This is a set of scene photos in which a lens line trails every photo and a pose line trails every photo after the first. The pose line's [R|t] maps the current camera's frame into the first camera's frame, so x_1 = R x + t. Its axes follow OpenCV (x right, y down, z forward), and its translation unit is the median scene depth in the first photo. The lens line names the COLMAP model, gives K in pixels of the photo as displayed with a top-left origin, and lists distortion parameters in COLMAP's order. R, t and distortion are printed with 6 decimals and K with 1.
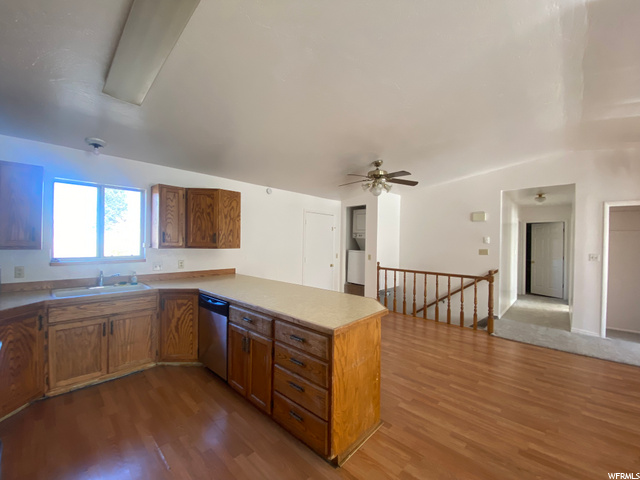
lens RADIAL K [[259.3, 0, 316.6], [0, 259.3, 243.1], [0, 0, 1]] dist [0.028950, -0.026280]
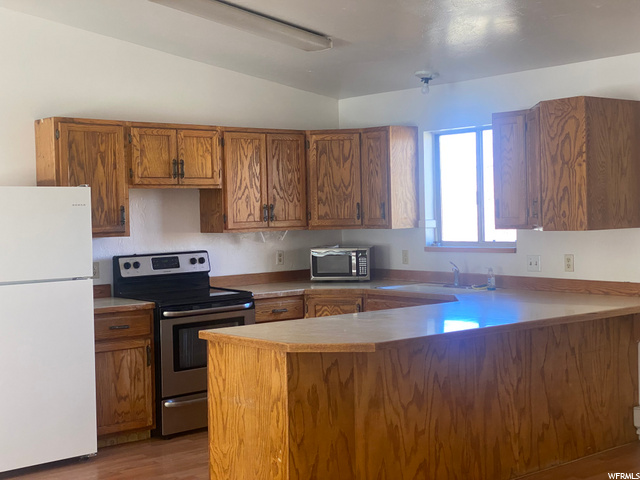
lens RADIAL K [[961.3, 0, 319.9], [0, 961.3, 238.4], [0, 0, 1]] dist [0.003102, 0.646592]
pose [[-0.107600, 0.014110, -0.994094, 1.962922], [0.009768, 0.999866, 0.013135, 0.012986], [0.994146, -0.008297, -0.107724, 1.127146]]
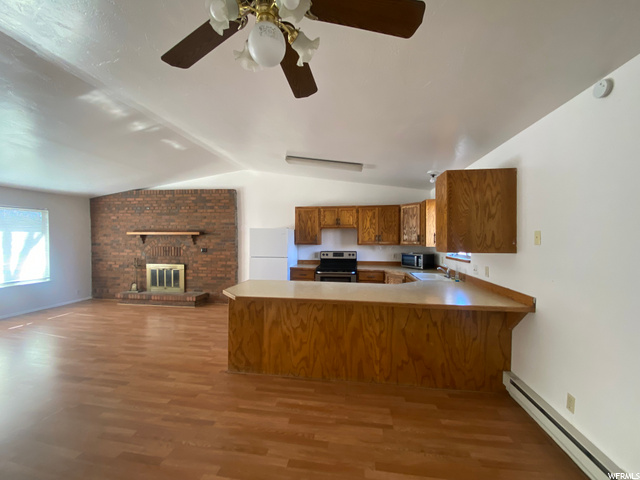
lens RADIAL K [[259.3, 0, 316.6], [0, 259.3, 243.1], [0, 0, 1]] dist [0.028950, -0.026280]
pose [[-0.821267, -0.008719, -0.570477, 0.568190], [-0.022391, 0.999605, 0.016957, -0.013578], [0.570104, 0.026700, -0.821138, 2.077105]]
